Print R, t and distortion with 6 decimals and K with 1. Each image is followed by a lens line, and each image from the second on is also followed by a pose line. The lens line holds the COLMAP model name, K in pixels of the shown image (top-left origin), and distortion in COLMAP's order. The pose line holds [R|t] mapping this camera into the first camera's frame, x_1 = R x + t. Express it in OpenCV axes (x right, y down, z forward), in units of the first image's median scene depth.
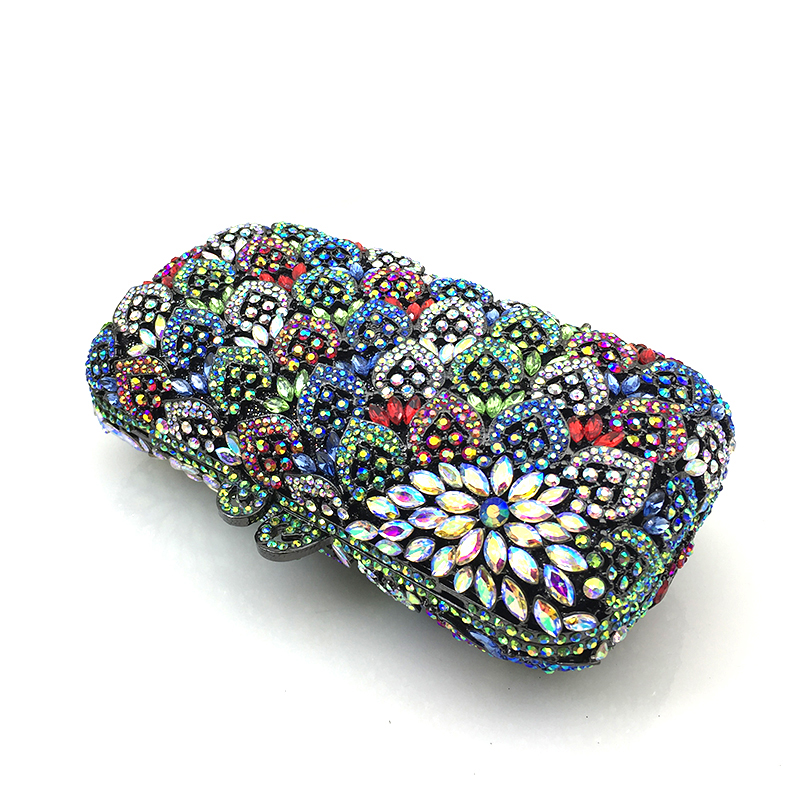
lens RADIAL K [[1005.3, 0, 398.6], [0, 1005.3, 340.8], [0, 0, 1]] dist [0.012915, -0.015462]
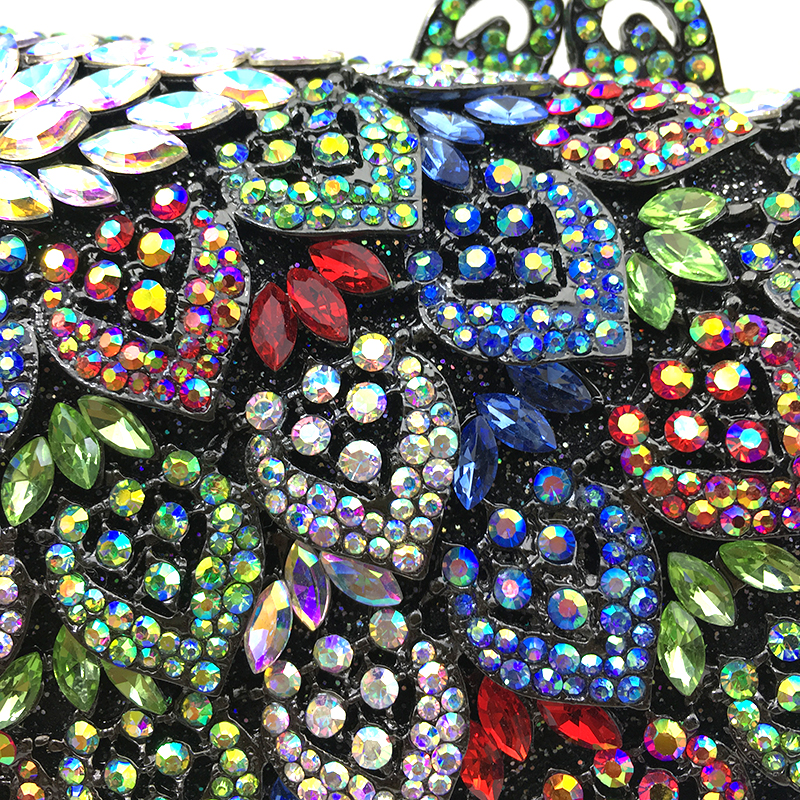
lens RADIAL K [[1005.3, 0, 398.6], [0, 1005.3, 340.8], [0, 0, 1]] dist [0.012915, -0.015462]
pose [[-0.845951, 0.512992, 0.145621, -0.068517], [-0.257988, -0.632702, 0.730158, -0.191882], [0.466700, 0.580110, 0.667581, 0.772494]]
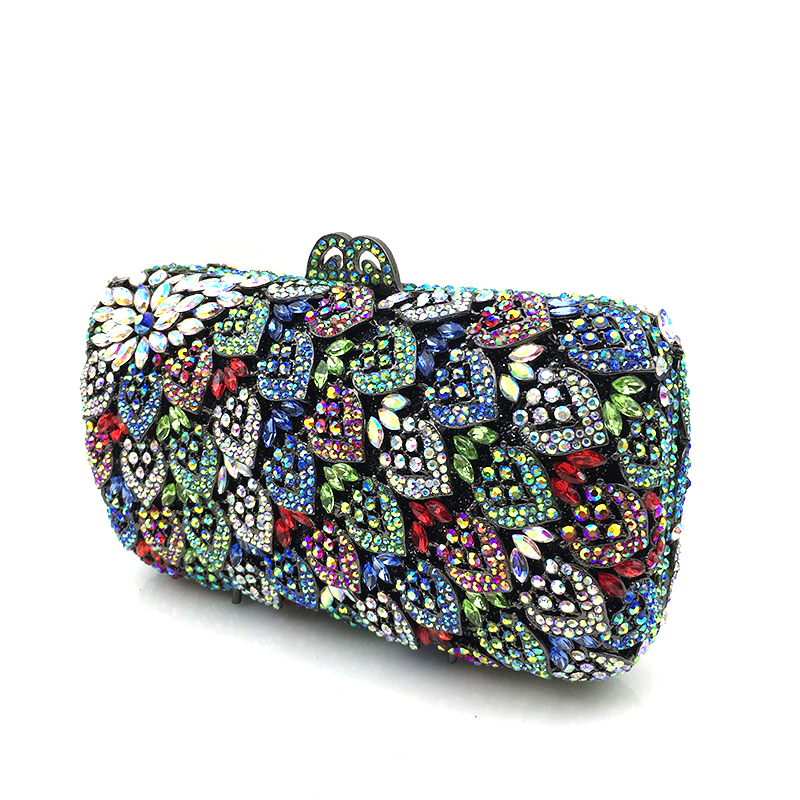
lens RADIAL K [[883.0, 0, 400.0], [0, 883.0, 400.0], [0, 0, 1]] dist [0.008108, 0.001872]
pose [[-0.668326, 0.466742, 0.579216, -0.637870], [0.111971, -0.706661, 0.698637, -0.564608], [0.735393, 0.531773, 0.420018, 0.733955]]
